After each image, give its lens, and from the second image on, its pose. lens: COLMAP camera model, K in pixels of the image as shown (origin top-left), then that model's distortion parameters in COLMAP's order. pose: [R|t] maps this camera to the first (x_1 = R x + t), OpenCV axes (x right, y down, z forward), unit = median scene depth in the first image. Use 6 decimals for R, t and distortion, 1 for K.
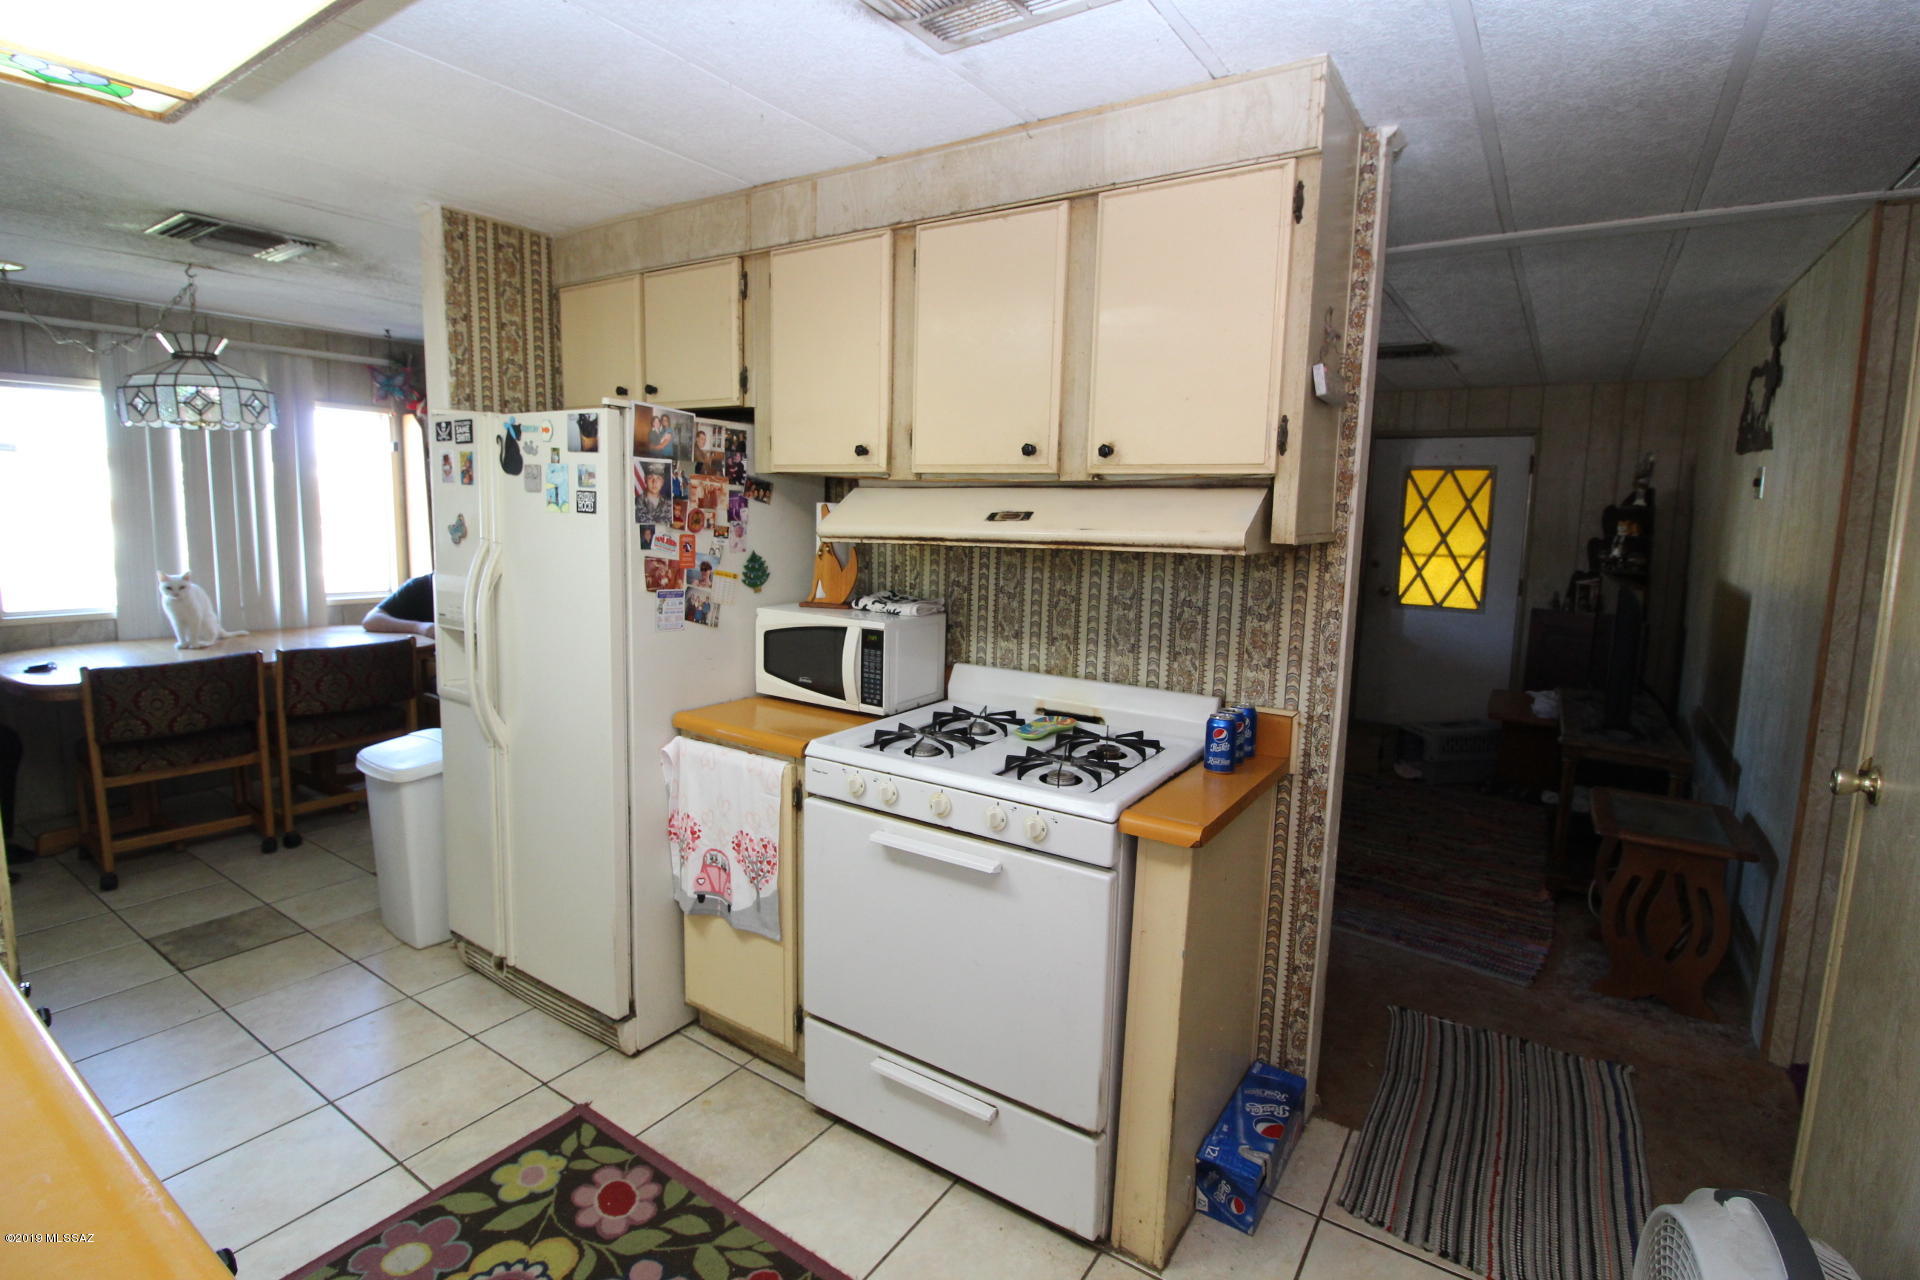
lens RADIAL K [[898.7, 0, 972.5], [0, 898.7, 613.5], [0, 0, 1]] dist [-0.001104, -0.013065]
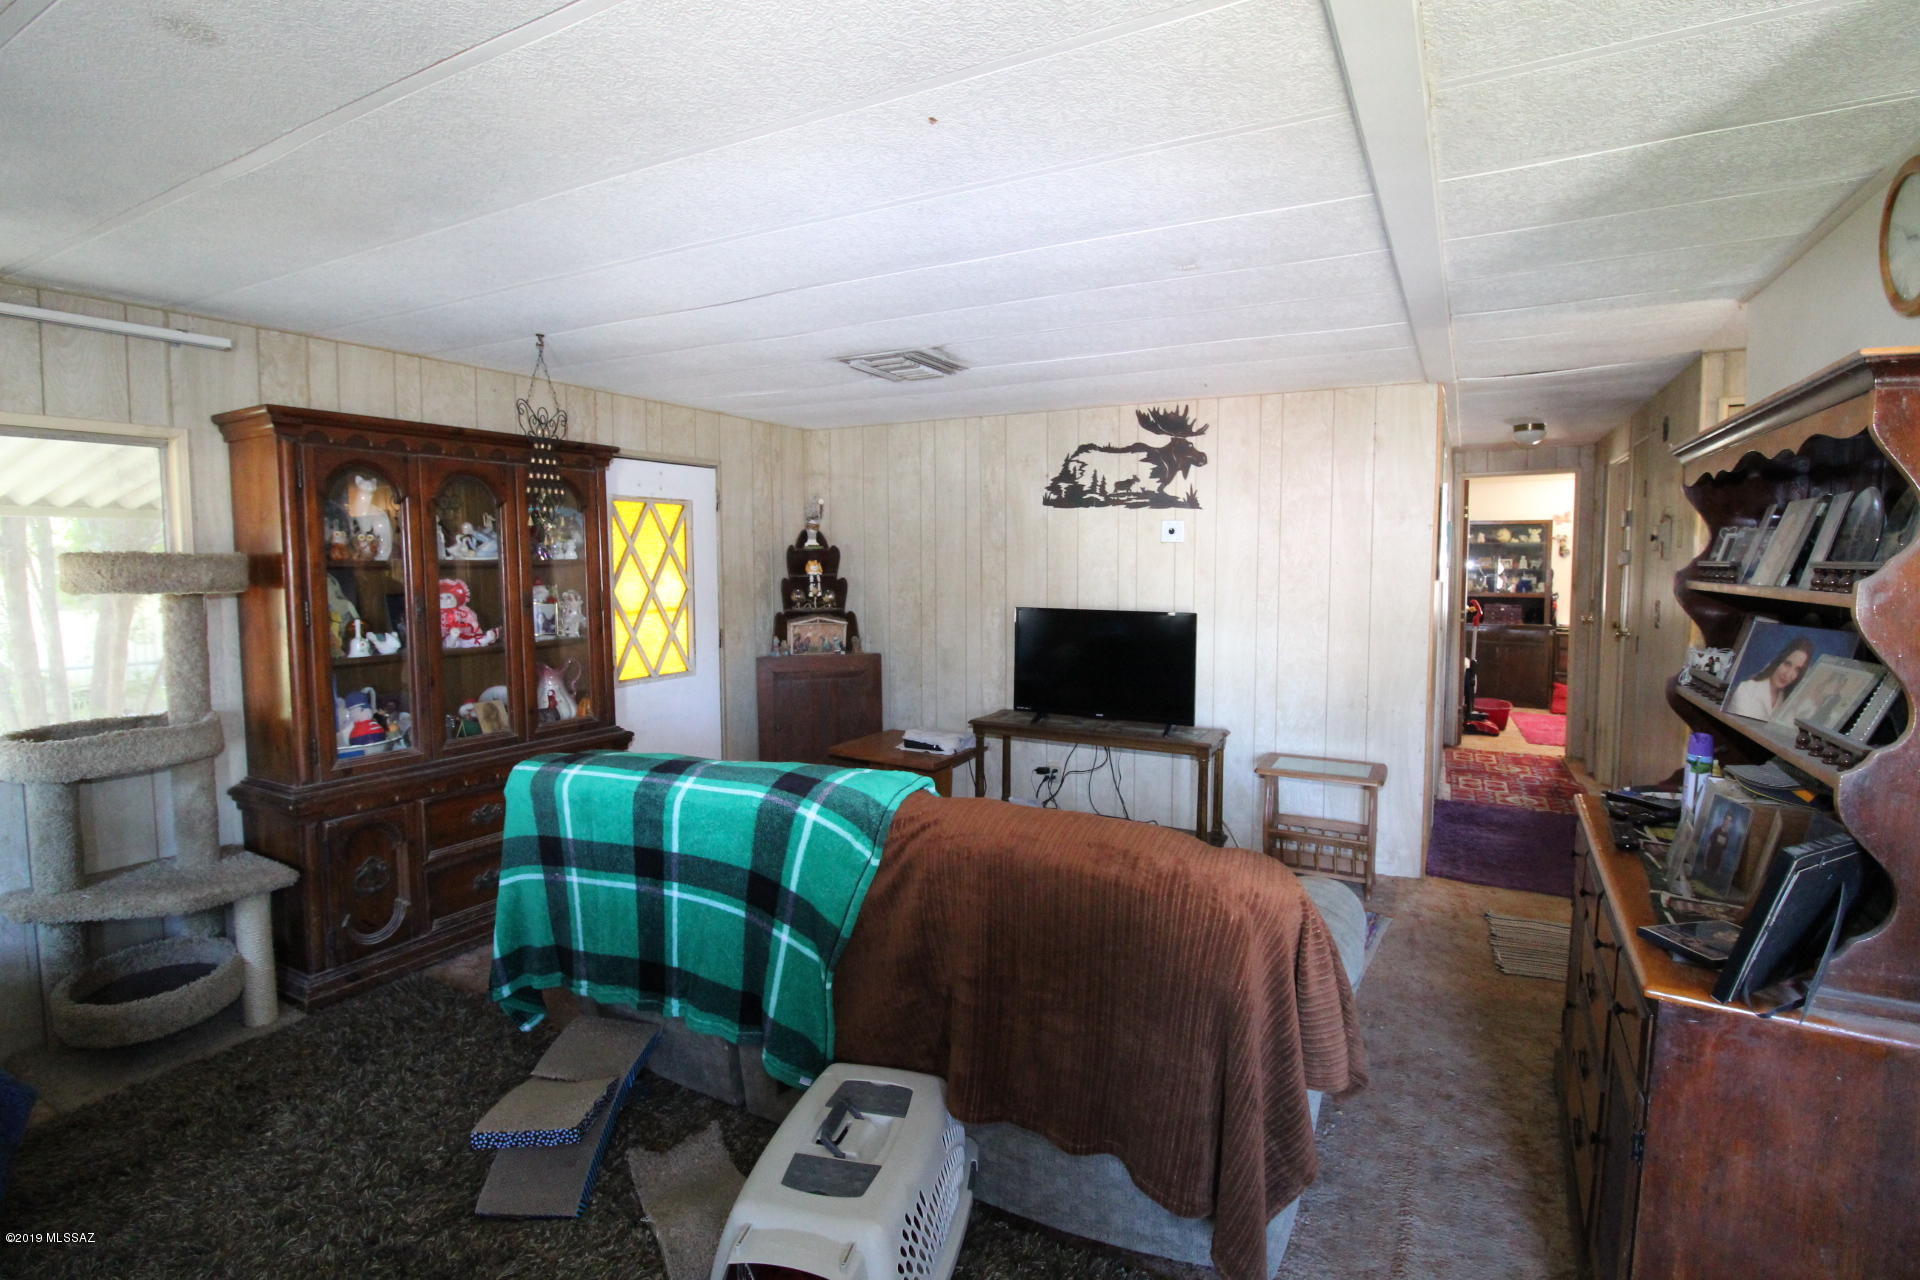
lens RADIAL K [[898.7, 0, 972.5], [0, 898.7, 613.5], [0, 0, 1]] dist [-0.001104, -0.013065]
pose [[-0.083490, -0.090451, 0.992395, -0.286465], [0.116190, 0.988196, 0.099843, -0.110571], [-0.989712, 0.123643, -0.071995, 0.793978]]
